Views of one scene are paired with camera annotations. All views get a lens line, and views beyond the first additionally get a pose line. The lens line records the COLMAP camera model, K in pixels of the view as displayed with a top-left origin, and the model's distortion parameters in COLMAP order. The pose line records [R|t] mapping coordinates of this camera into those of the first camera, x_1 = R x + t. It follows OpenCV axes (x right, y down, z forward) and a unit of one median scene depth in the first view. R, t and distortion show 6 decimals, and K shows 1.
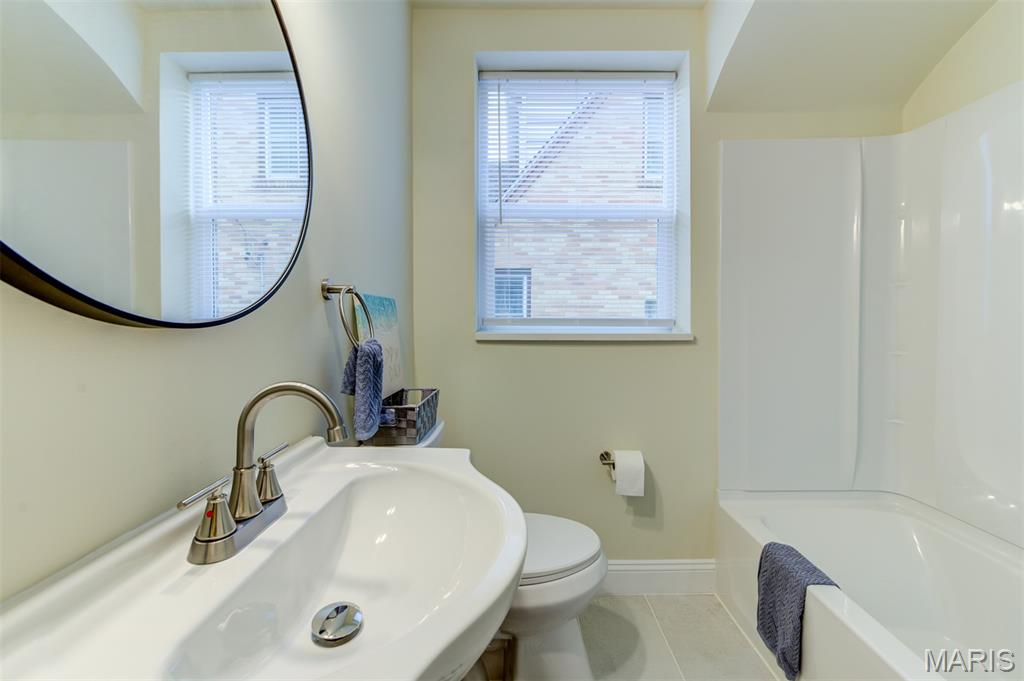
lens RADIAL K [[401.8, 0, 507.8], [0, 401.8, 340.7], [0, 0, 1]] dist [0.003635, 0.000324]
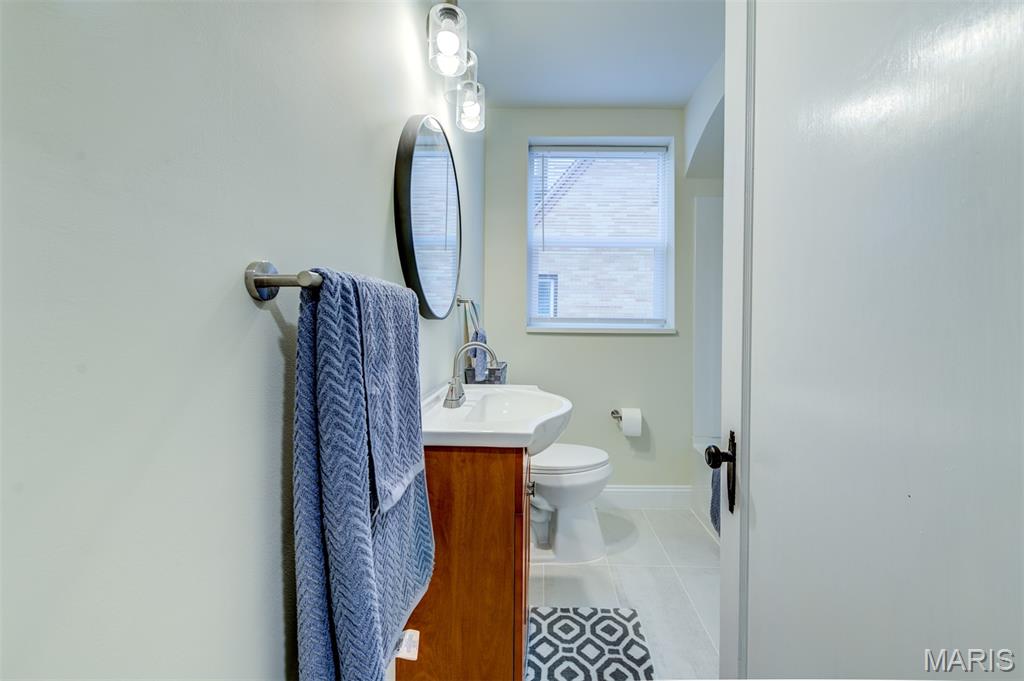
lens RADIAL K [[401.8, 0, 515.5], [0, 401.8, 336.5], [0, 0, 1]] dist [0.003635, 0.000324]
pose [[0.999345, 0.008488, -0.035168, -0.063851], [-0.008868, 0.999904, -0.010675, 0.028874], [0.035074, 0.010980, 0.999324, -0.437359]]
